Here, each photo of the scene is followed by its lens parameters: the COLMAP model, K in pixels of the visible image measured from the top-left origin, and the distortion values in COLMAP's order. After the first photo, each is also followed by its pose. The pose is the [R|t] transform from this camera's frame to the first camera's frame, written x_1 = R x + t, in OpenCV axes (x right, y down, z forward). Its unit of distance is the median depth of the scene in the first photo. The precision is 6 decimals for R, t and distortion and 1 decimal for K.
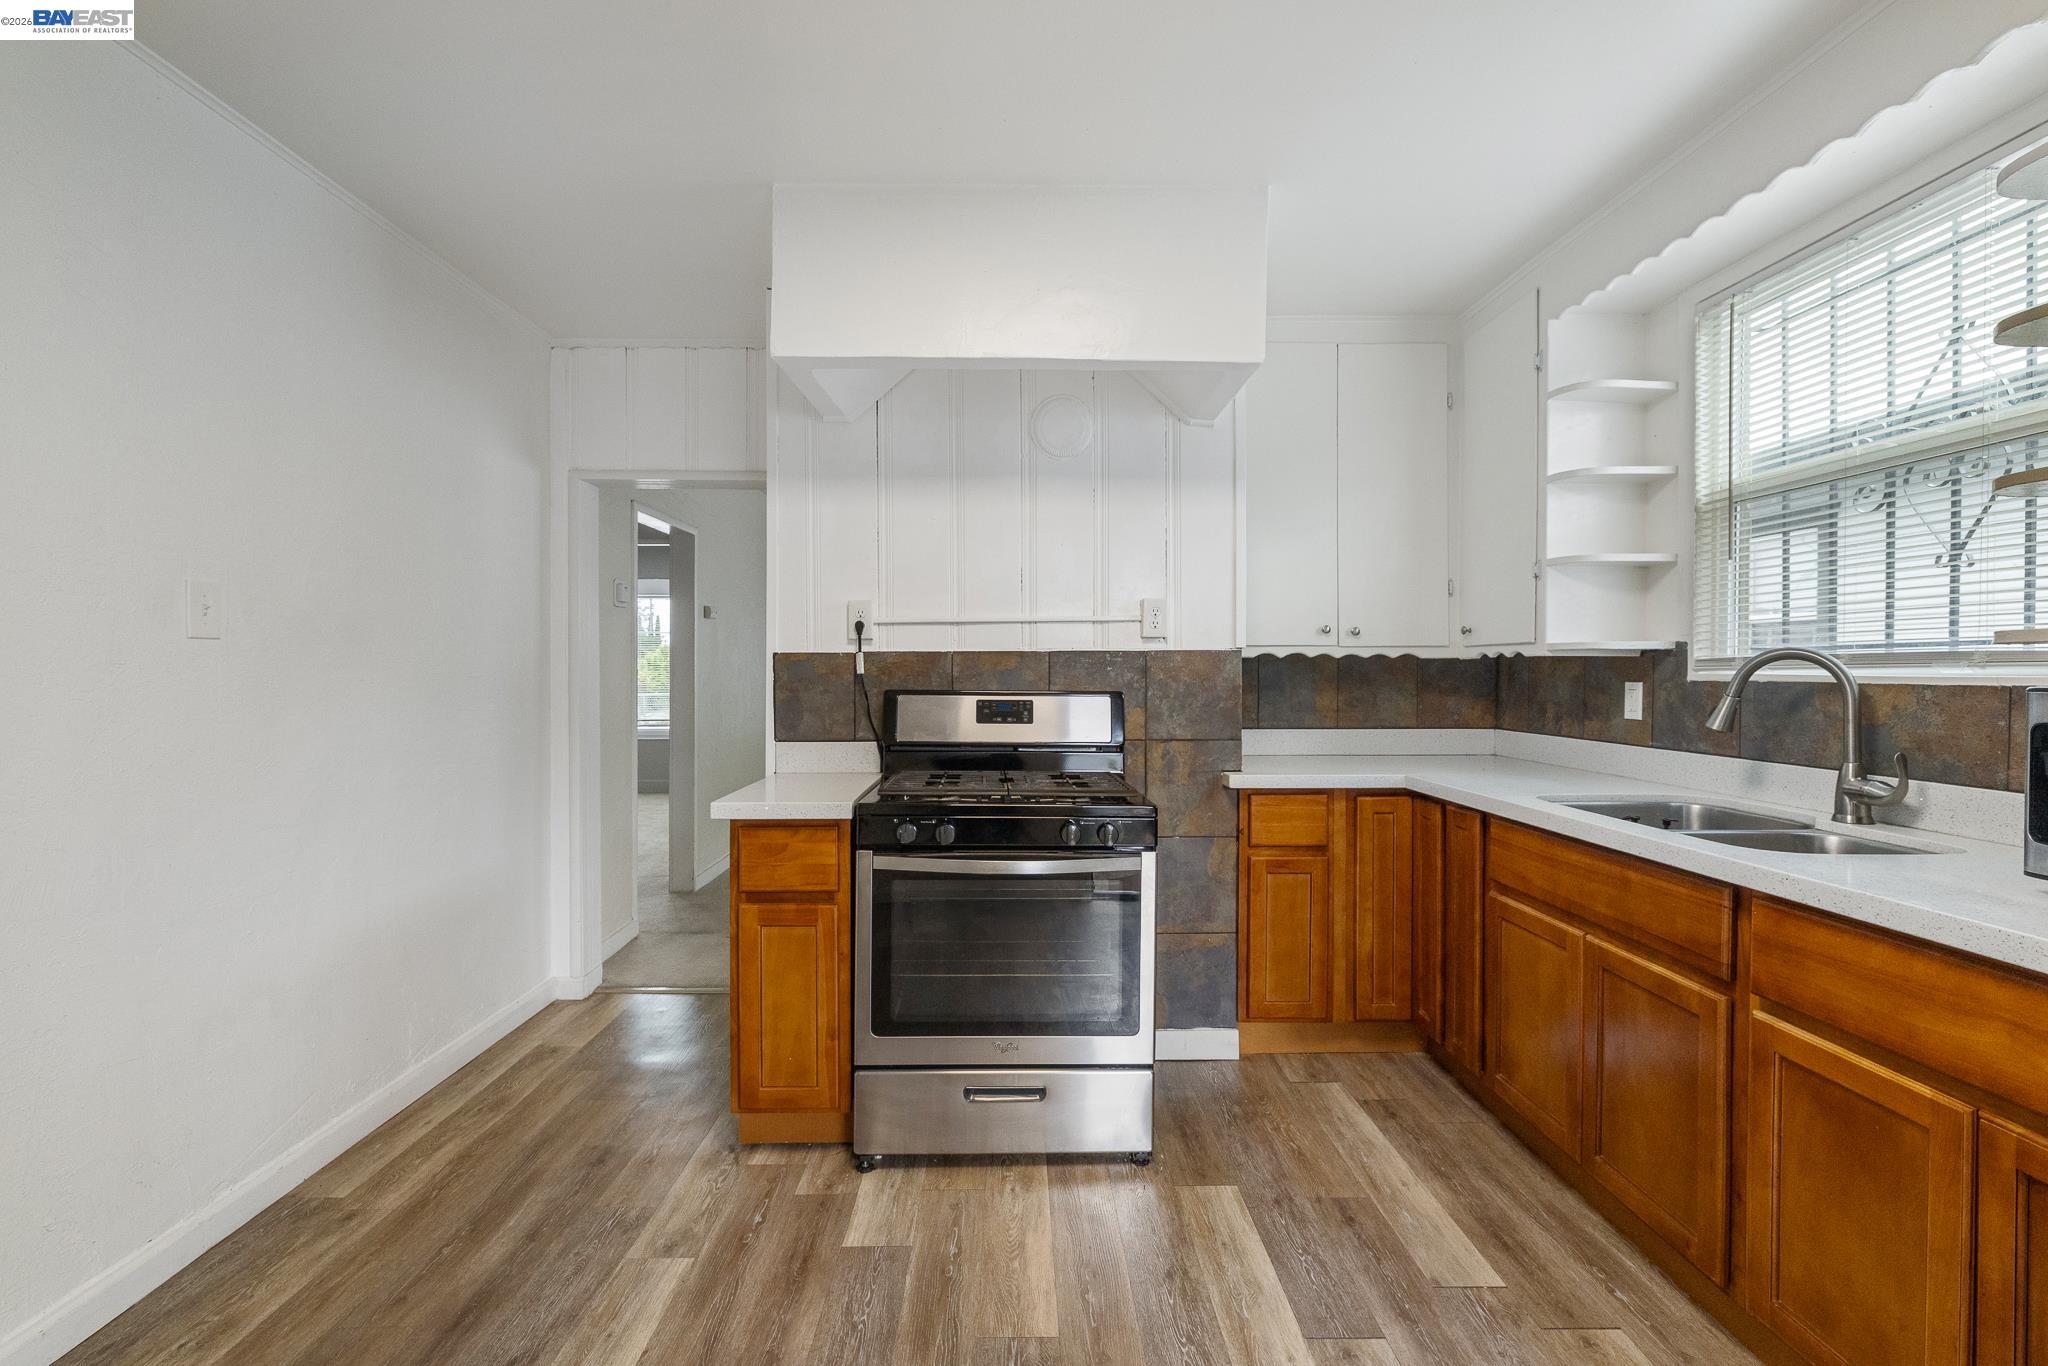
lens RADIAL K [[897.6, 0, 1019.0], [0, 897.6, 680.9], [0, 0, 1]] dist [-0.000487, 0.002331]
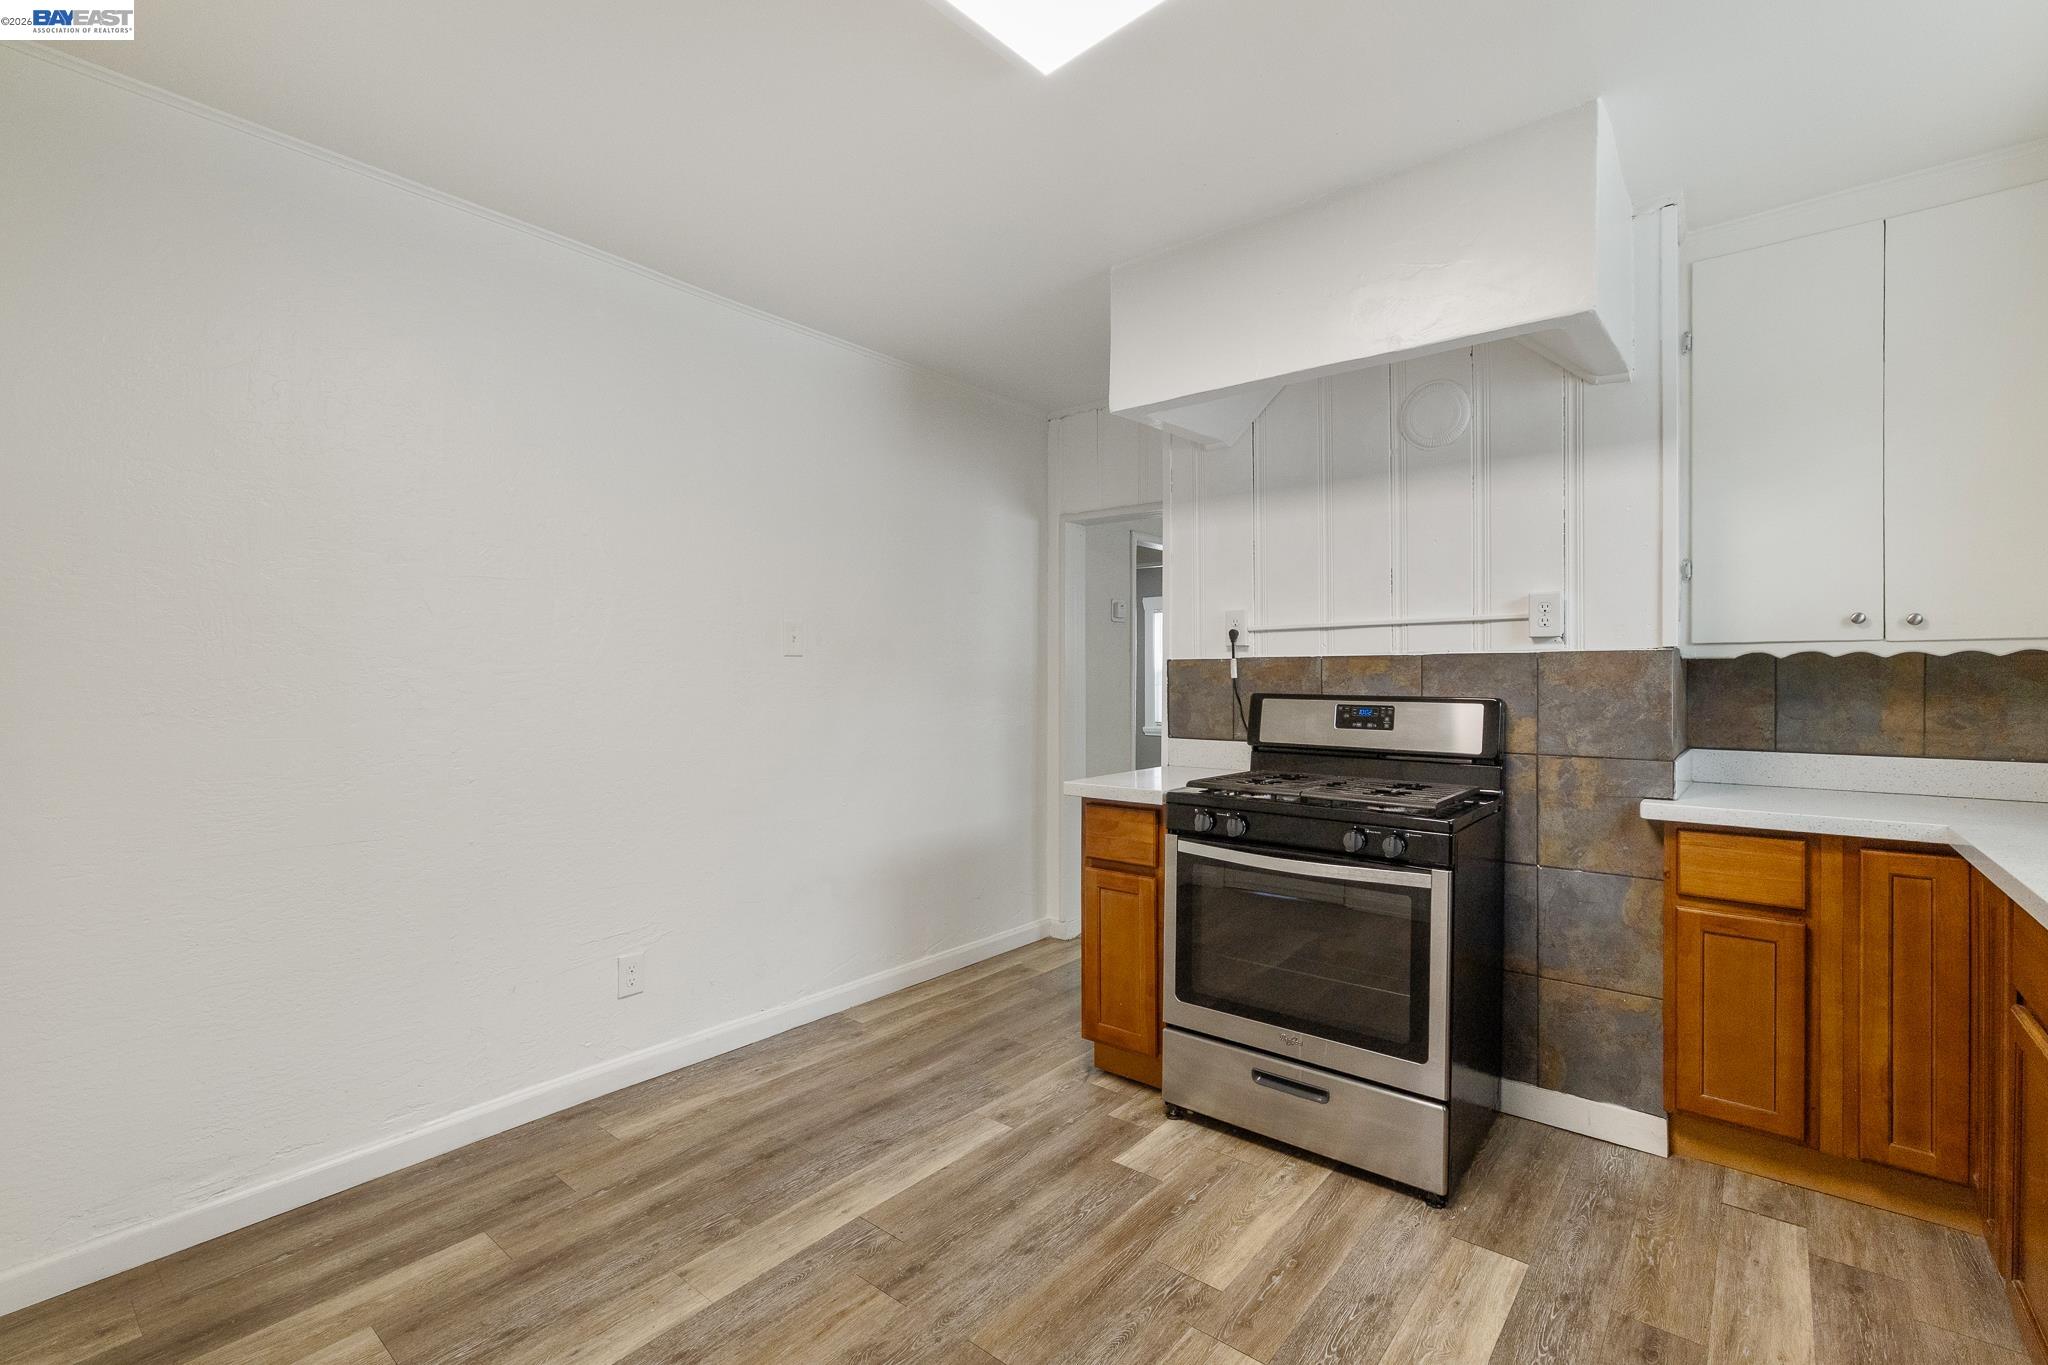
lens RADIAL K [[897.6, 0, 1016.6], [0, 897.6, 678.4], [0, 0, 1]] dist [-0.000487, 0.002331]
pose [[0.764127, 0.001637, -0.645064, 0.327362], [-0.006401, 0.999967, -0.005045, -0.000741], [0.645034, 0.007984, 0.764112, 0.004492]]
